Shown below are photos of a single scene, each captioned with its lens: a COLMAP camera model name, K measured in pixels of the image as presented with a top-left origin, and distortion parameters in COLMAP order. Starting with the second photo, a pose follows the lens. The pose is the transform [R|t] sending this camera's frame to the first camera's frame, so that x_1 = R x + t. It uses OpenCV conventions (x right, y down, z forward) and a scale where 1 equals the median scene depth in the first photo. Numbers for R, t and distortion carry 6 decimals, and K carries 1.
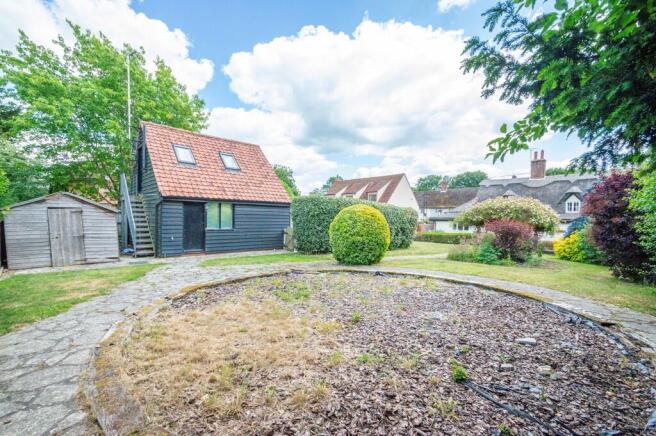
lens RADIAL K [[294.1, 0, 326.9], [0, 294.1, 221.4], [0, 0, 1]] dist [-0.000832, -0.000358]
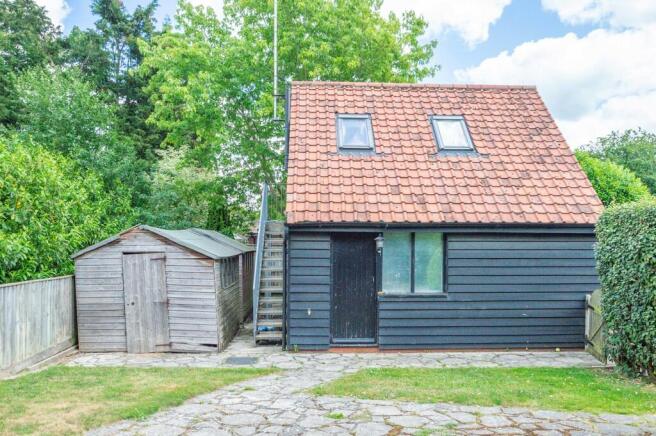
lens RADIAL K [[549.3, 0, 328.1], [0, 549.3, 254.7], [0, 0, 1]] dist [-0.054076, -0.005342]
pose [[0.753587, -0.004560, -0.657332, 0.069798], [0.002577, 0.999989, -0.003983, -0.028502], [0.657343, 0.001308, 0.753591, 0.333614]]
